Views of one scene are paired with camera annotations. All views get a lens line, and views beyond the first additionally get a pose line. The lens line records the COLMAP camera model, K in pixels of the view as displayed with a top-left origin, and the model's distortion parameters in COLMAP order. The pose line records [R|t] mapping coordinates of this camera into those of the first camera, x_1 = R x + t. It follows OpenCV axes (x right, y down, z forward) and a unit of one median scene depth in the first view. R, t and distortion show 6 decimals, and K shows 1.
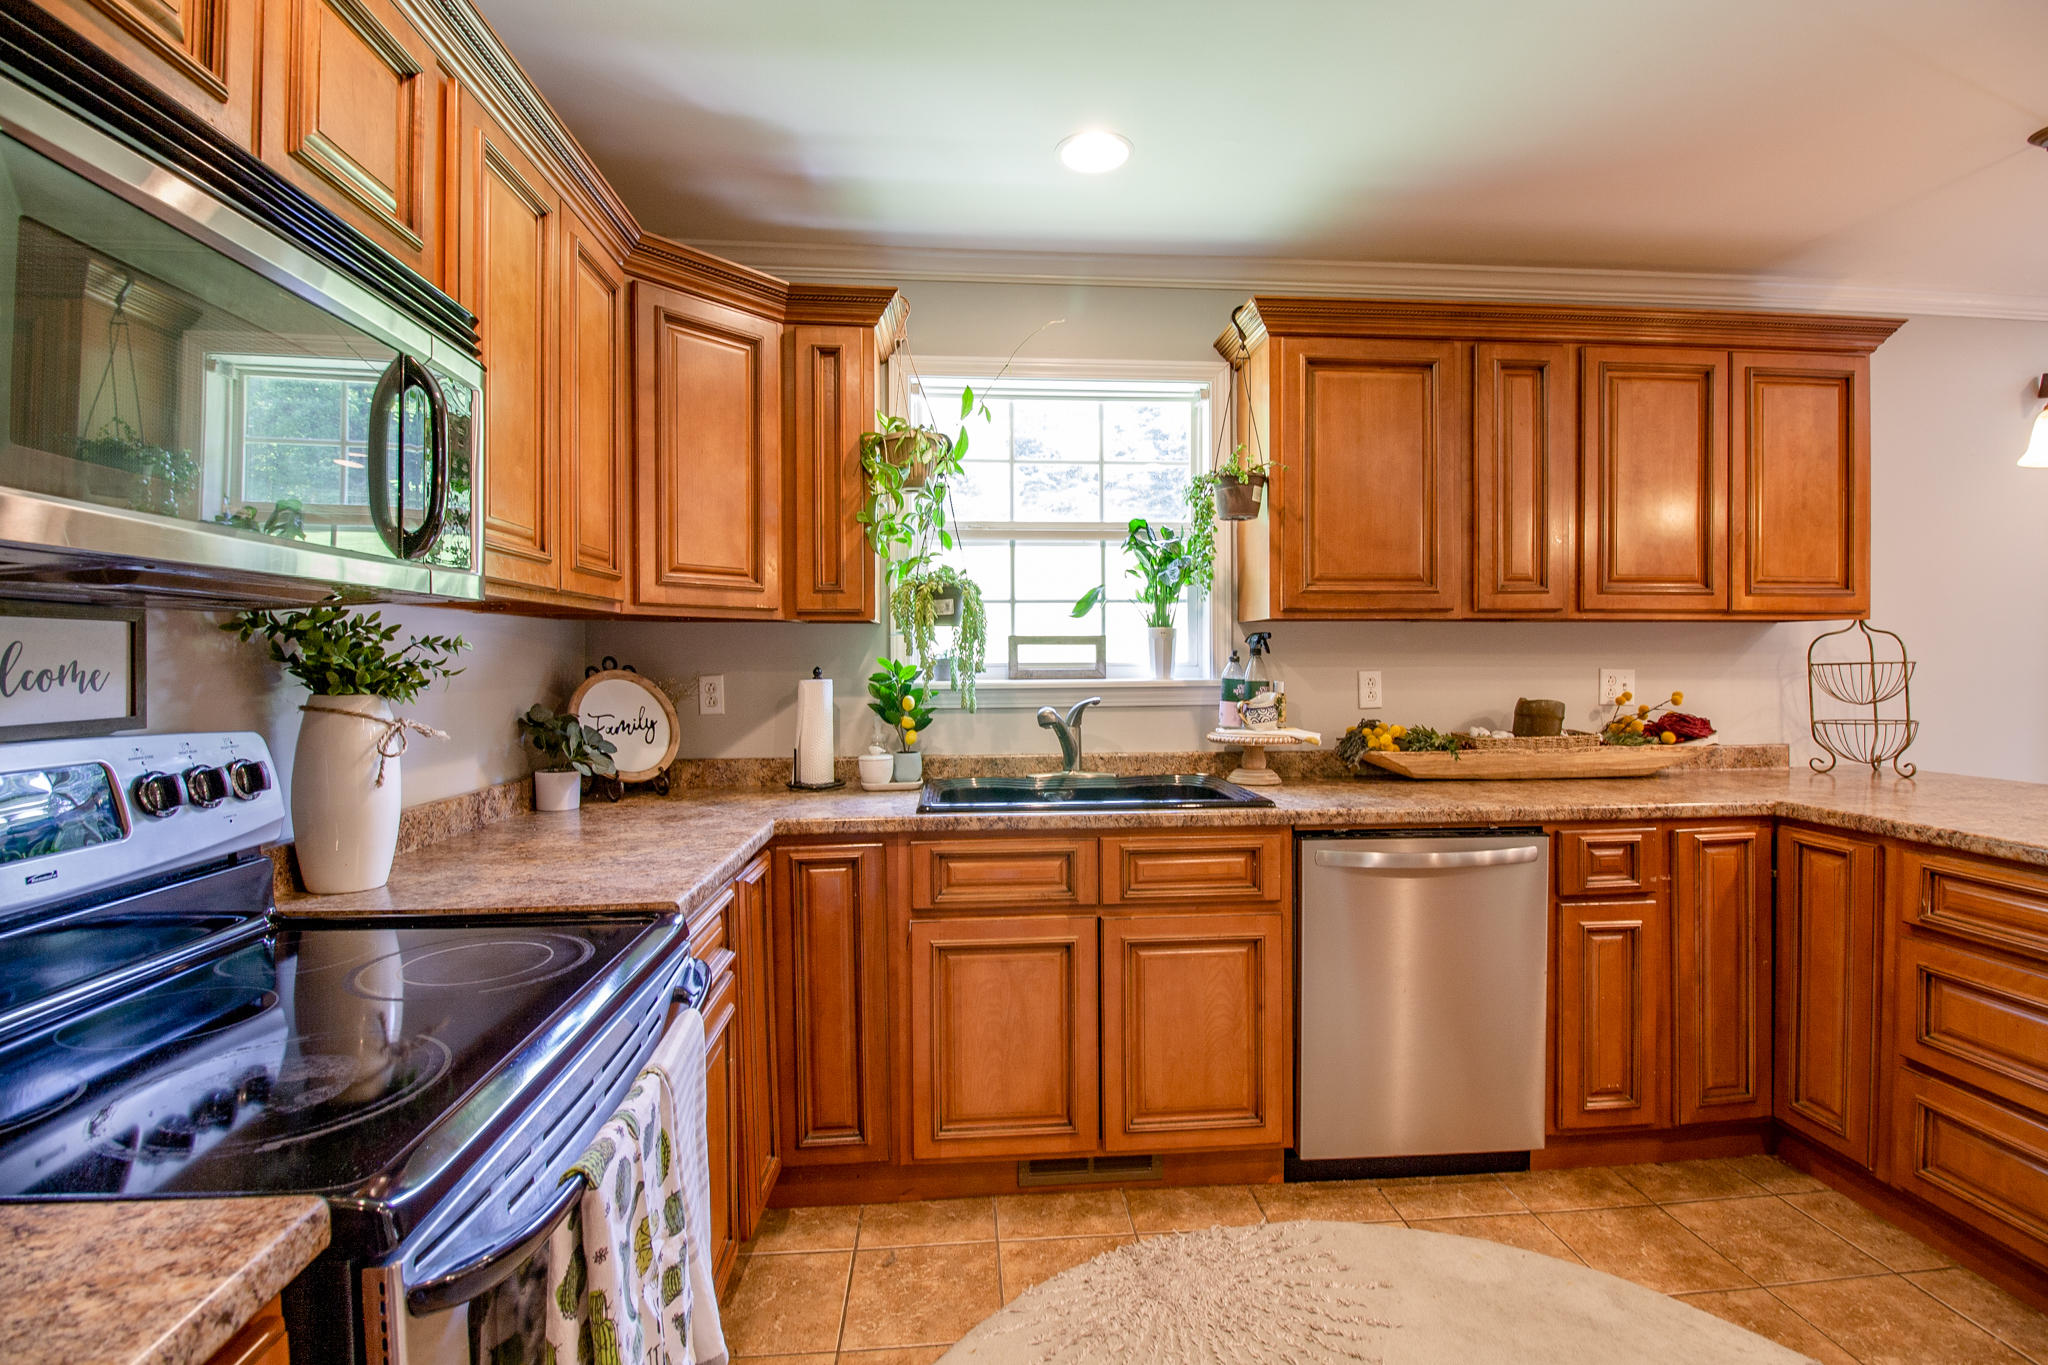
lens RADIAL K [[957.0, 0, 1029.9], [0, 957.0, 667.9], [0, 0, 1]] dist [0.000164, -0.013806]
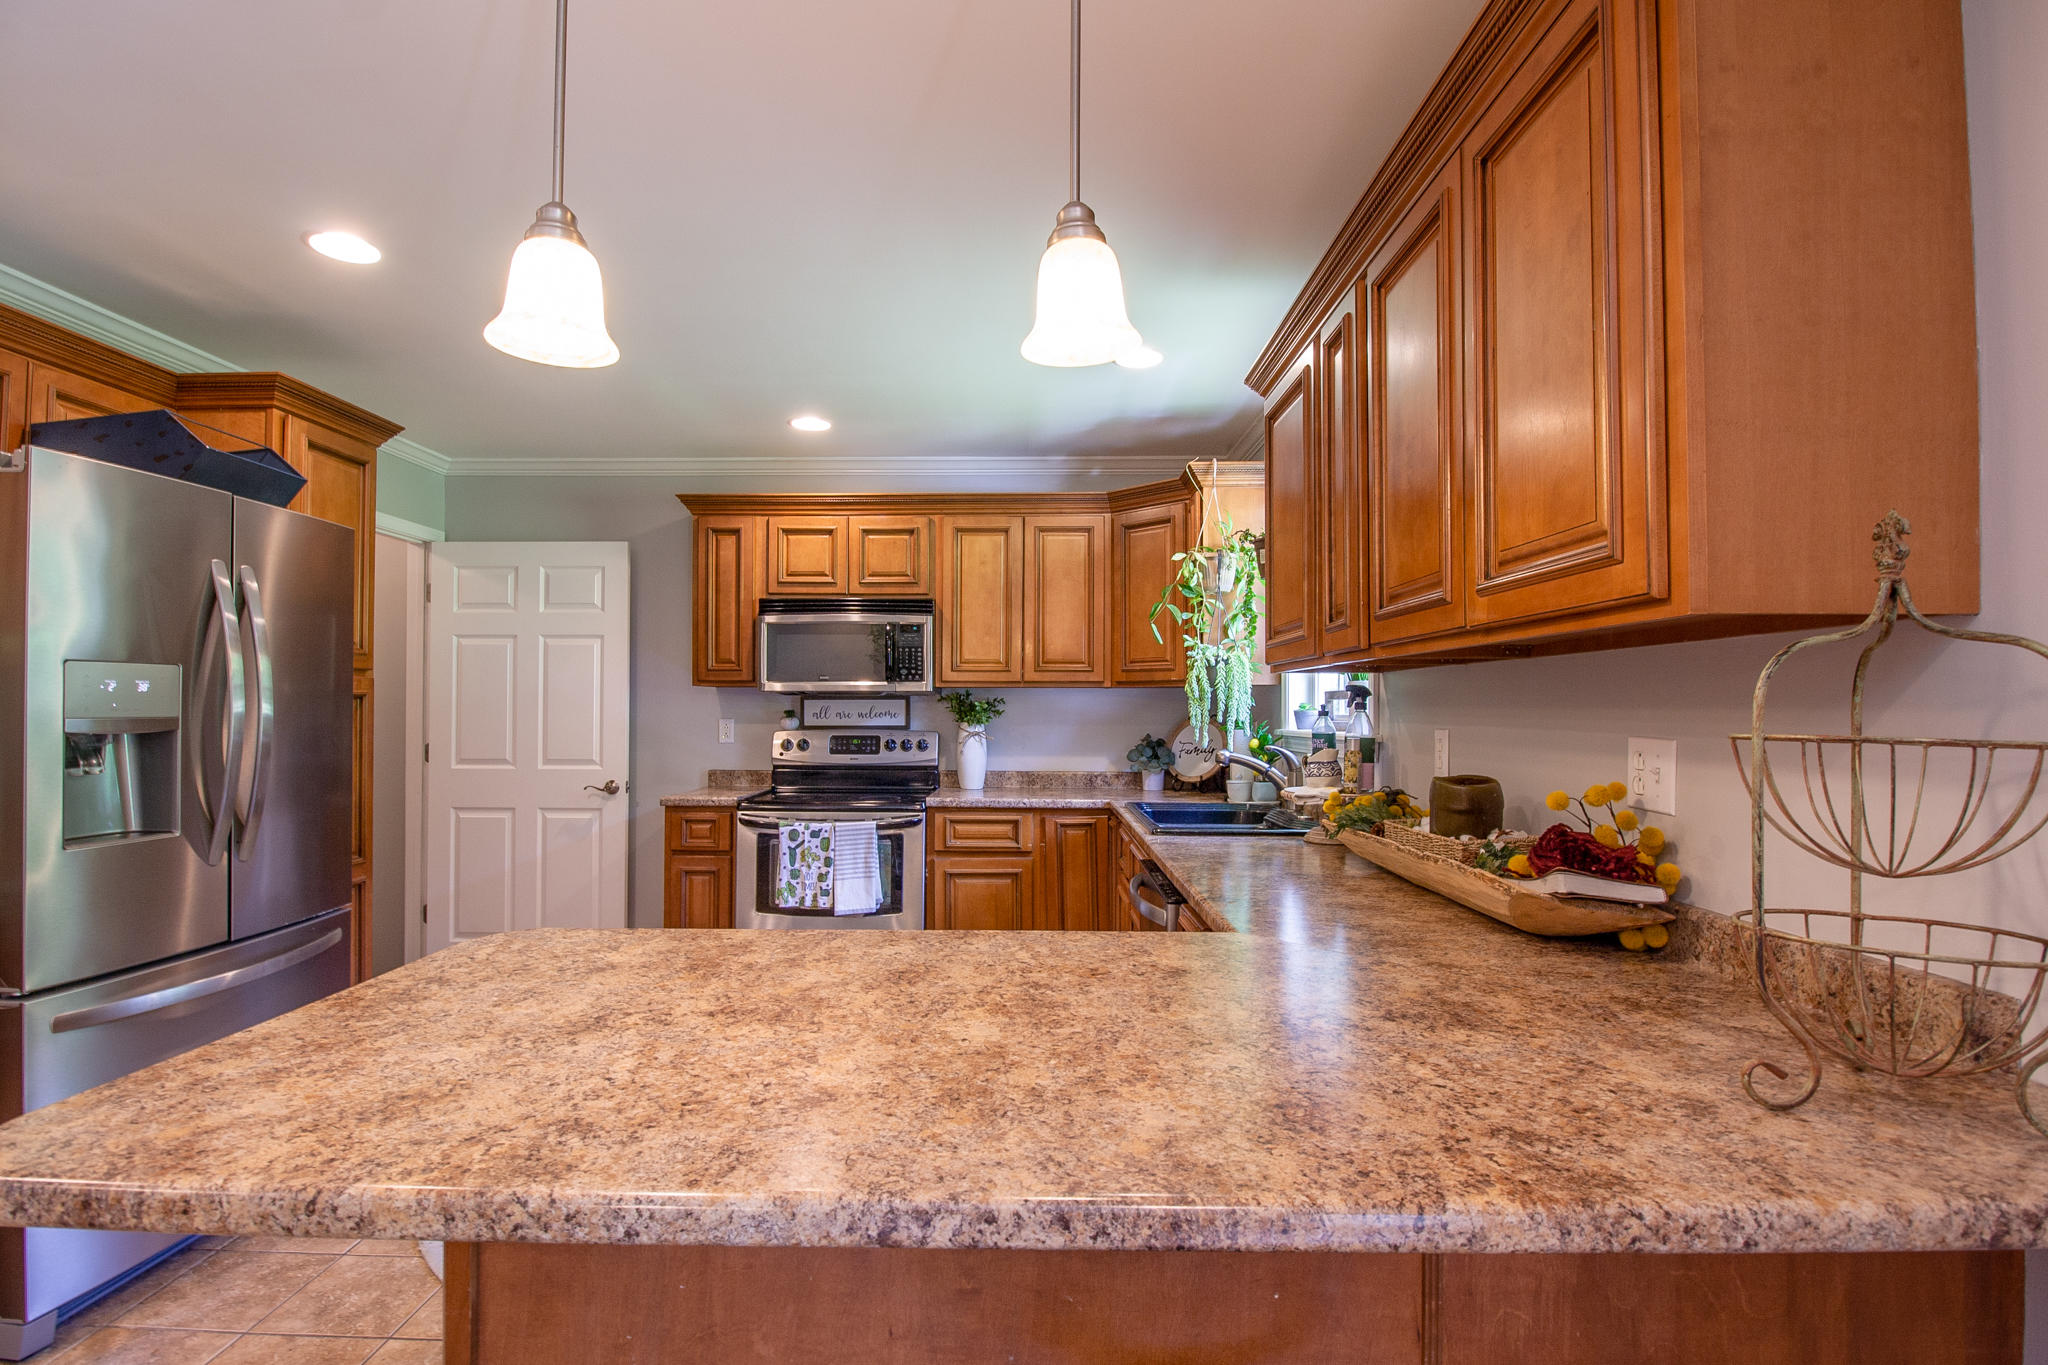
lens RADIAL K [[992.0, 0, 1022.7], [0, 992.0, 696.5], [0, 0, 1]] dist [0.000523, -0.015550]
pose [[-0.083543, -0.010073, -0.996453, 1.350668], [-0.010455, 0.999903, -0.009231, -0.014733], [0.996449, 0.009647, -0.083640, 0.829343]]
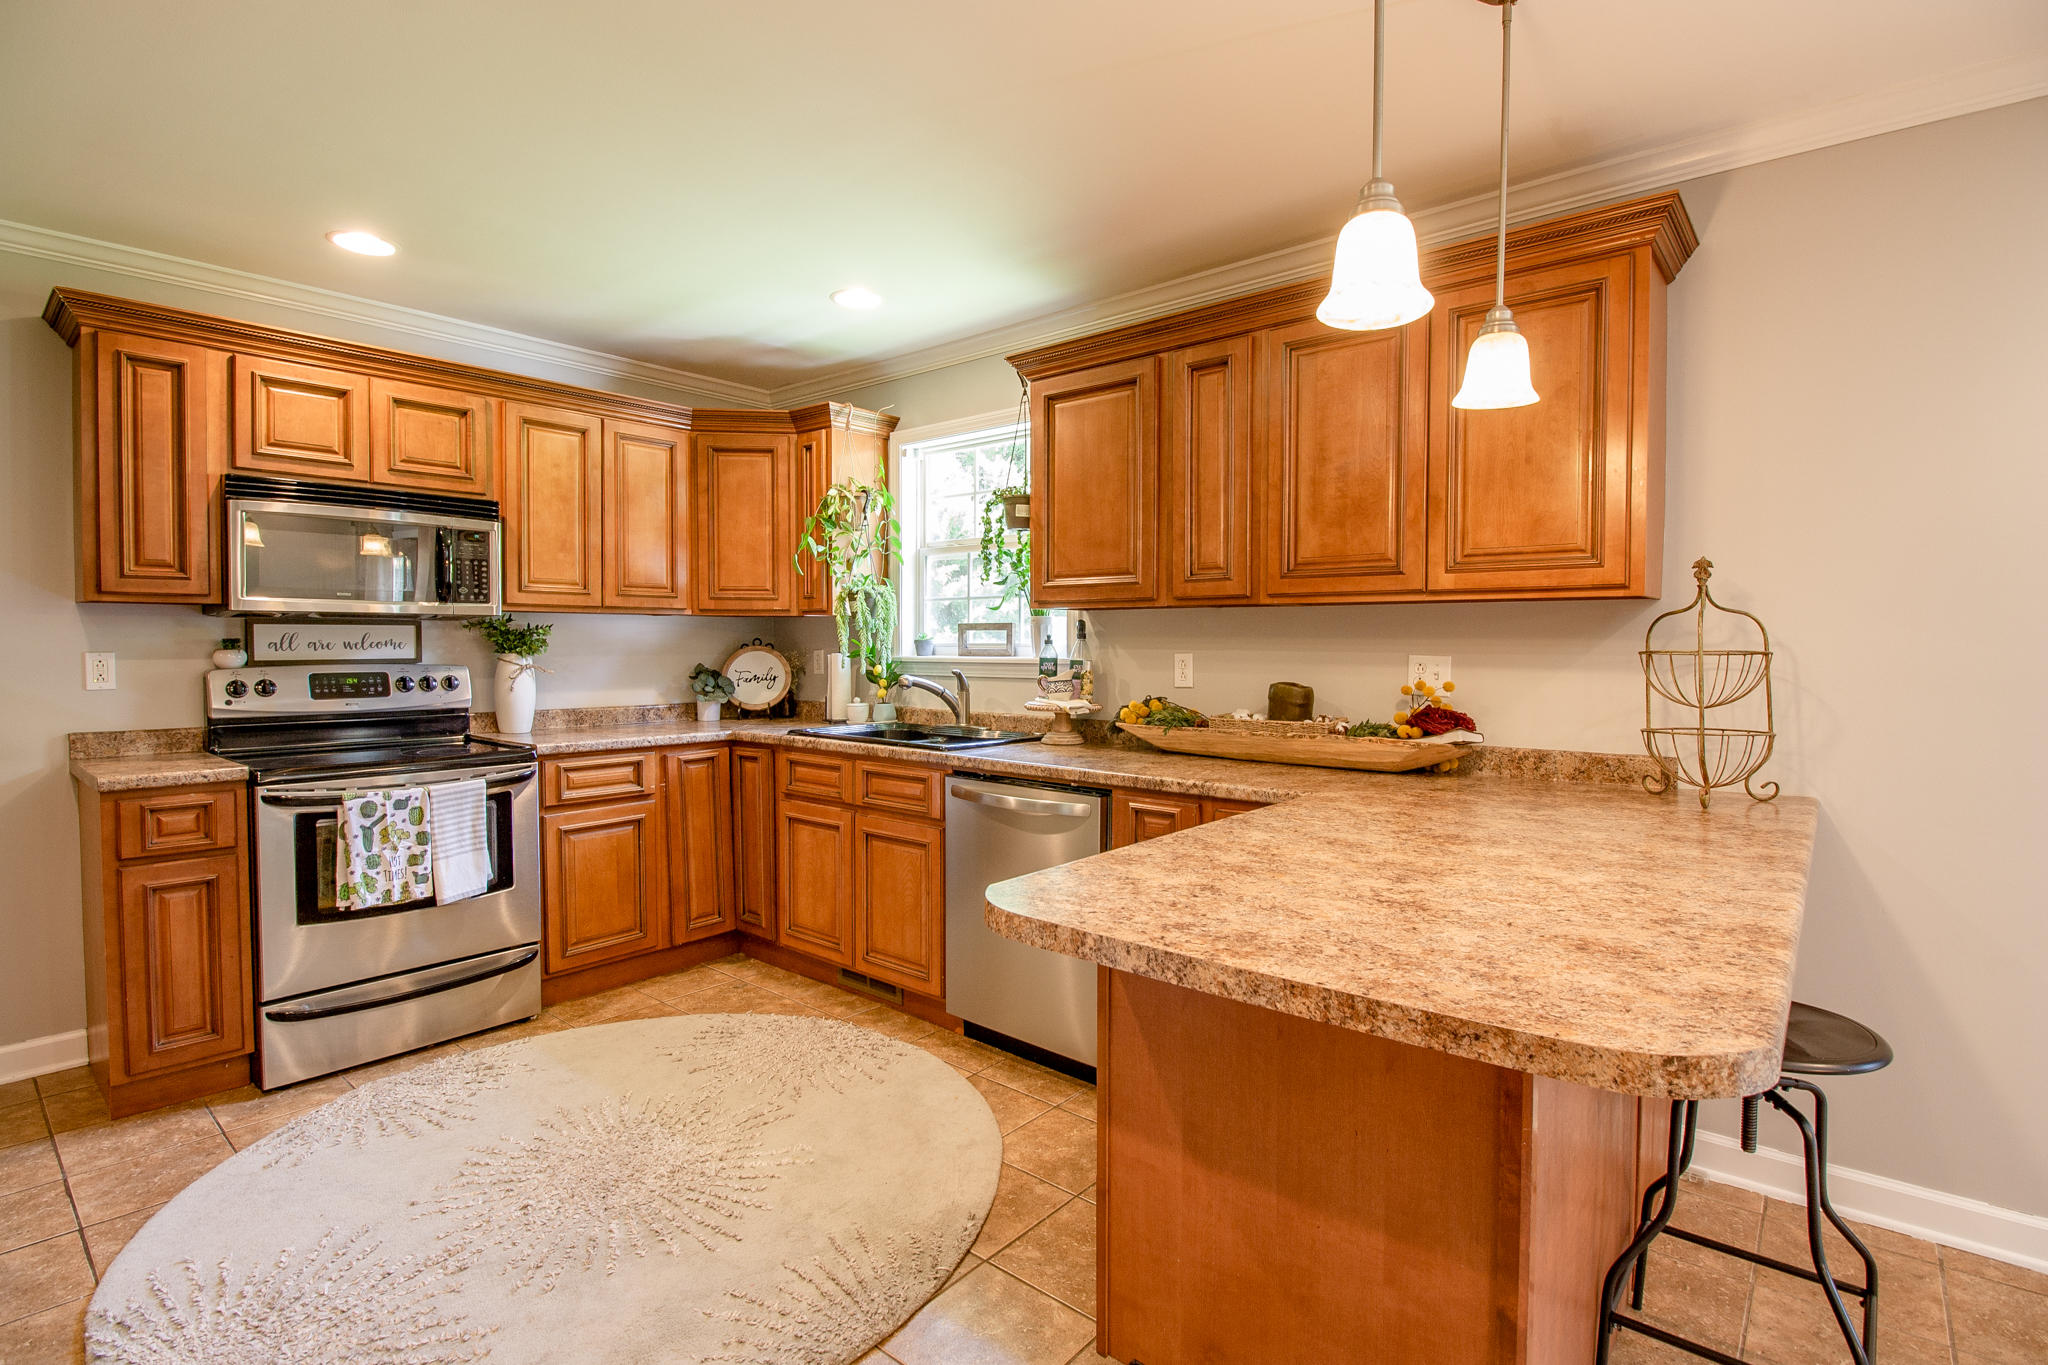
lens RADIAL K [[957.0, 0, 1029.9], [0, 957.0, 667.9], [0, 0, 1]] dist [0.000164, -0.013806]
pose [[0.711704, 0.025345, -0.702022, 1.139121], [-0.010862, 0.999626, 0.025079, -0.006366], [0.702395, -0.010223, 0.711714, 0.110179]]
